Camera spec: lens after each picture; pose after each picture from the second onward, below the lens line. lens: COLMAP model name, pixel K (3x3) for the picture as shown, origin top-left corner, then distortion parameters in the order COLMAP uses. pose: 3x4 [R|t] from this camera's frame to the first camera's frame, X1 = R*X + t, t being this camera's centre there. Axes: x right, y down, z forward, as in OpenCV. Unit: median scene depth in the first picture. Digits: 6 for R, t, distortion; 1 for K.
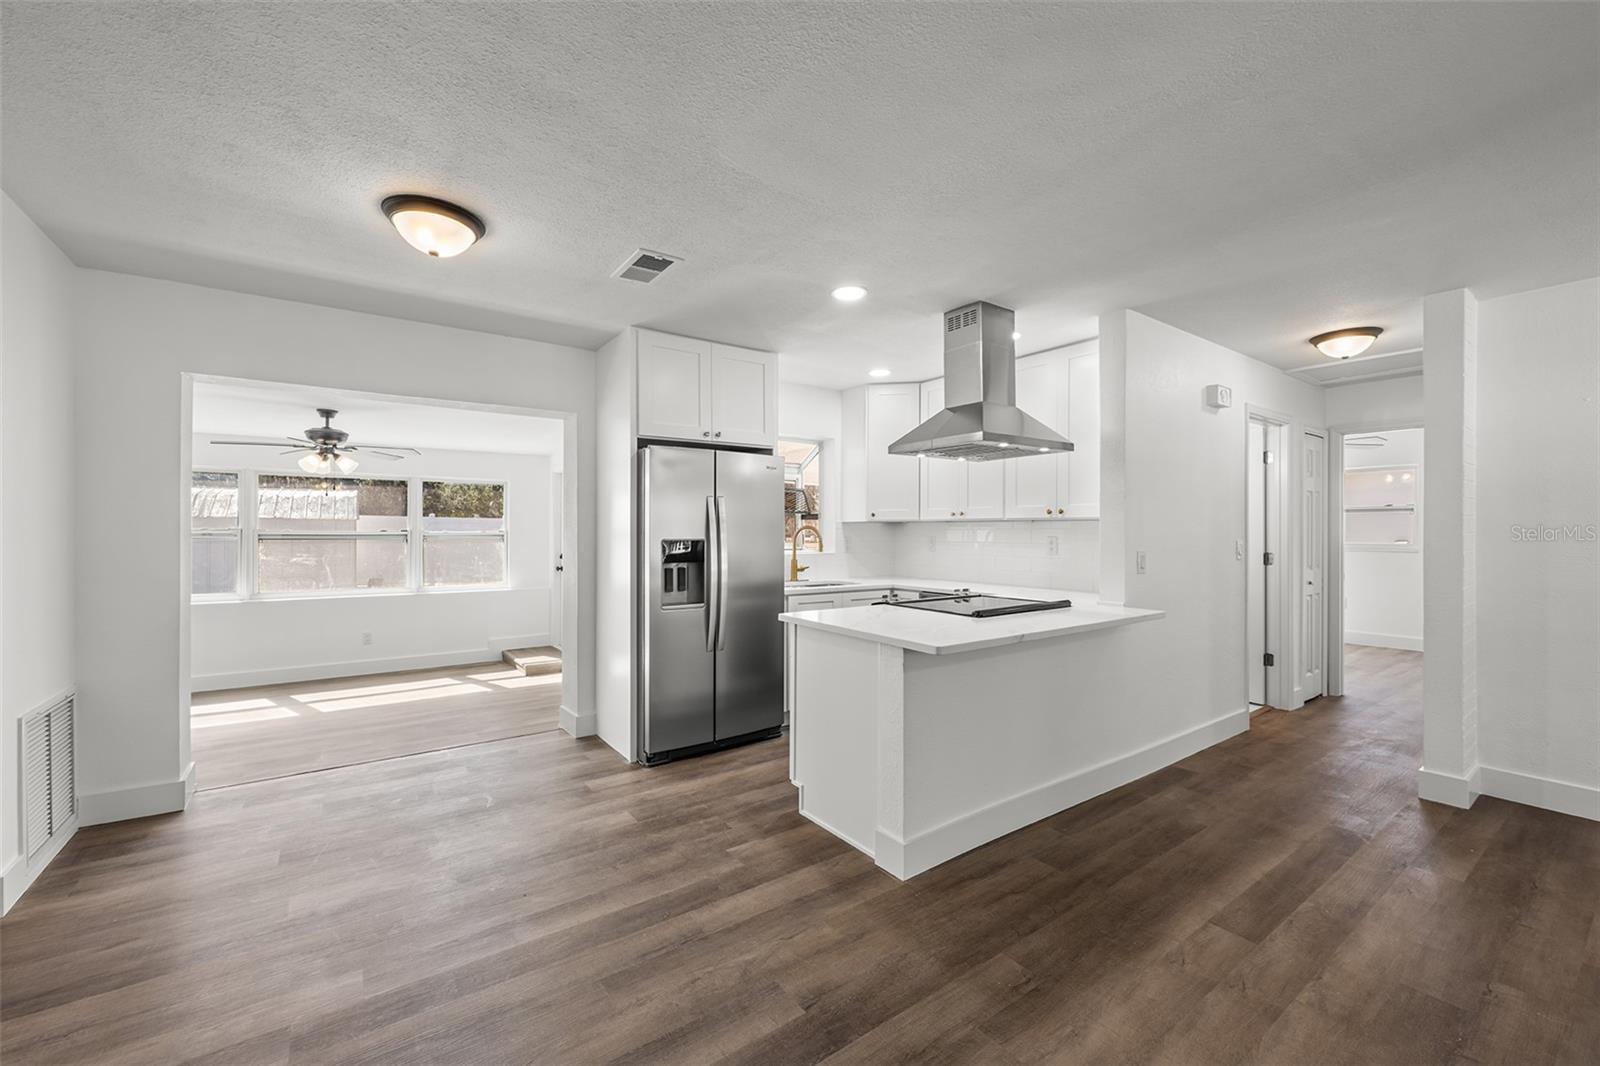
lens RADIAL K [[635.6, 0, 800.0], [0, 635.6, 533.0], [0, 0, 1]] dist [0.002021, 0.000245]
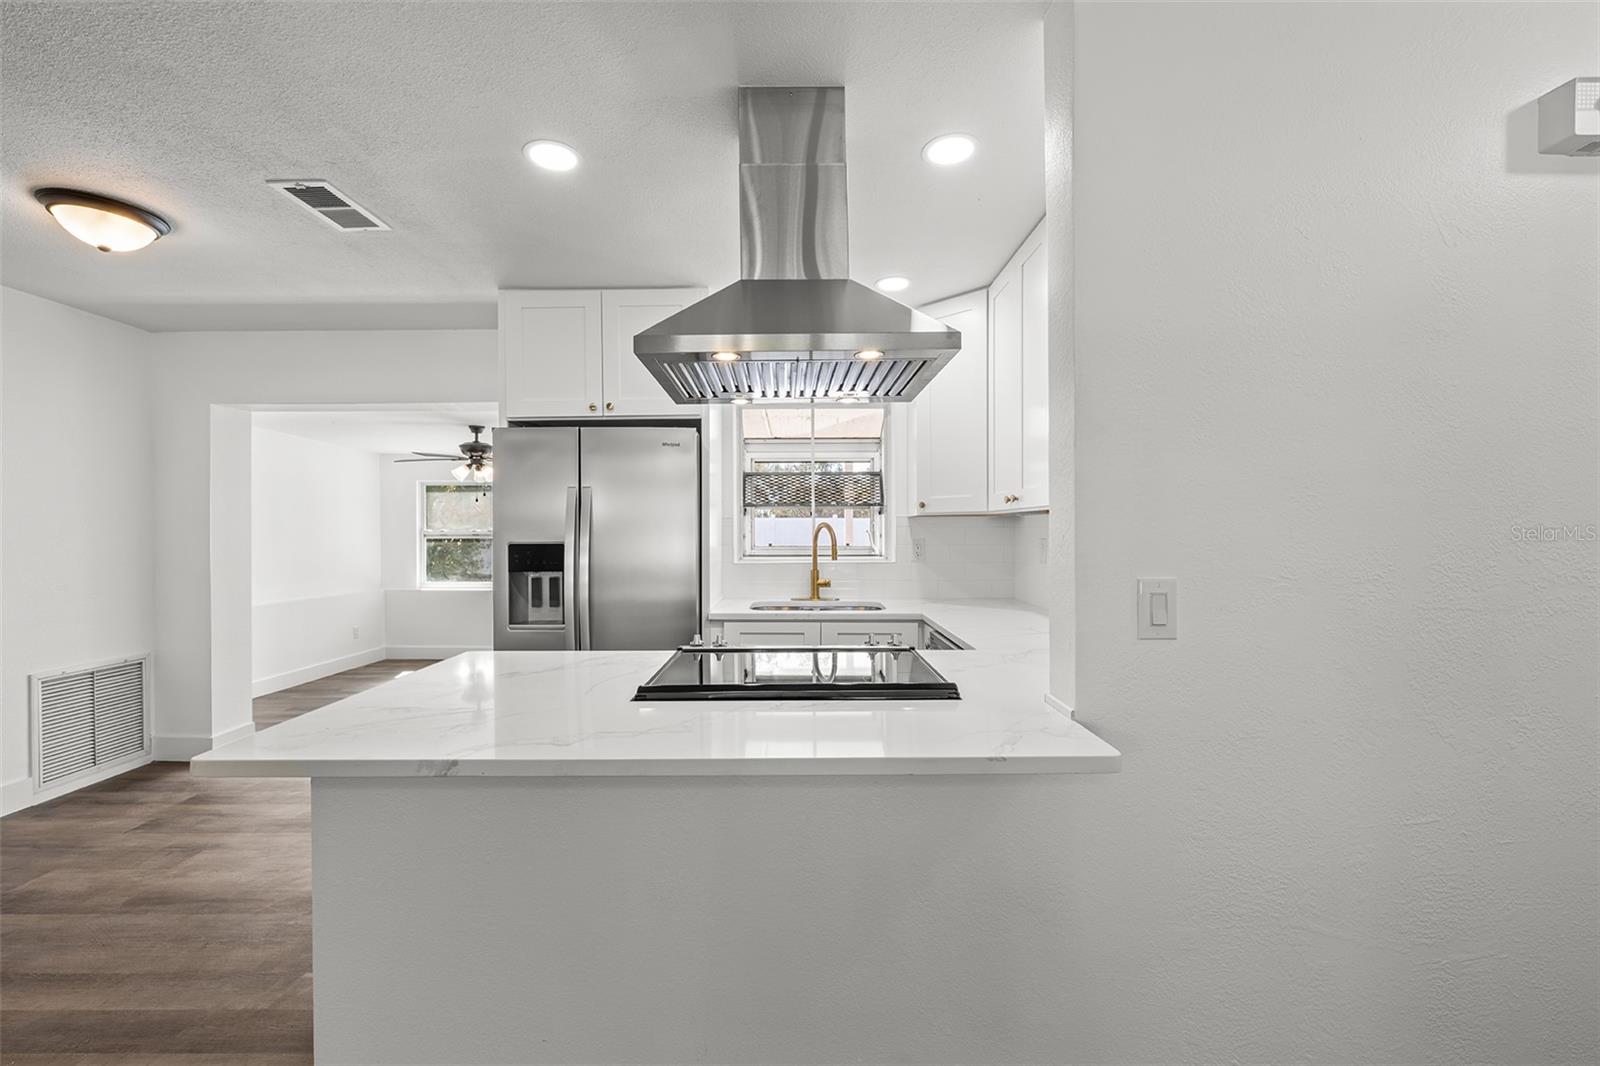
lens RADIAL K [[658.6, 0, 800.0], [0, 658.6, 533.0], [0, 0, 1]] dist [-0.000007, 0.000063]
pose [[0.810376, -0.002534, -0.585905, 0.612450], [0.004080, 0.999991, 0.001318, -0.001856], [0.585896, -0.003459, 0.810379, 0.566277]]
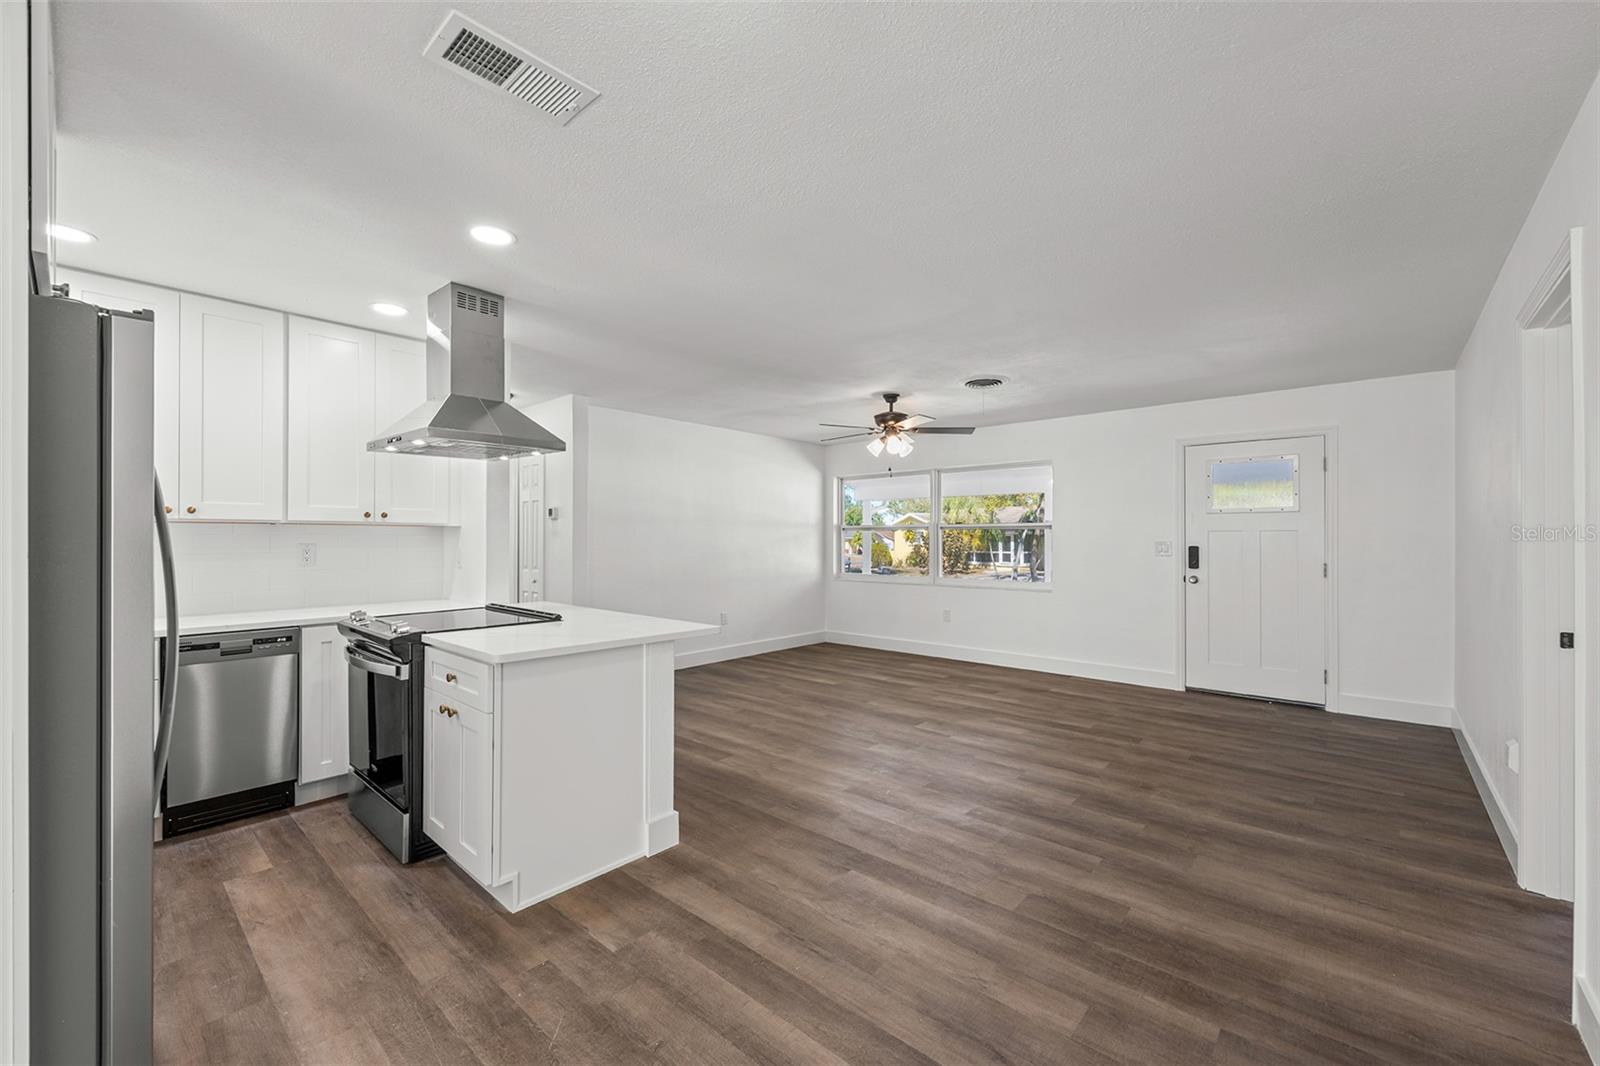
lens RADIAL K [[635.6, 0, 800.0], [0, 635.6, 533.0], [0, 0, 1]] dist [0.002021, 0.000245]
pose [[-0.217096, 0.007314, 0.976123, -0.720955], [-0.001938, 0.999967, -0.007924, -0.002252], [-0.976148, -0.003613, -0.217074, 0.742975]]
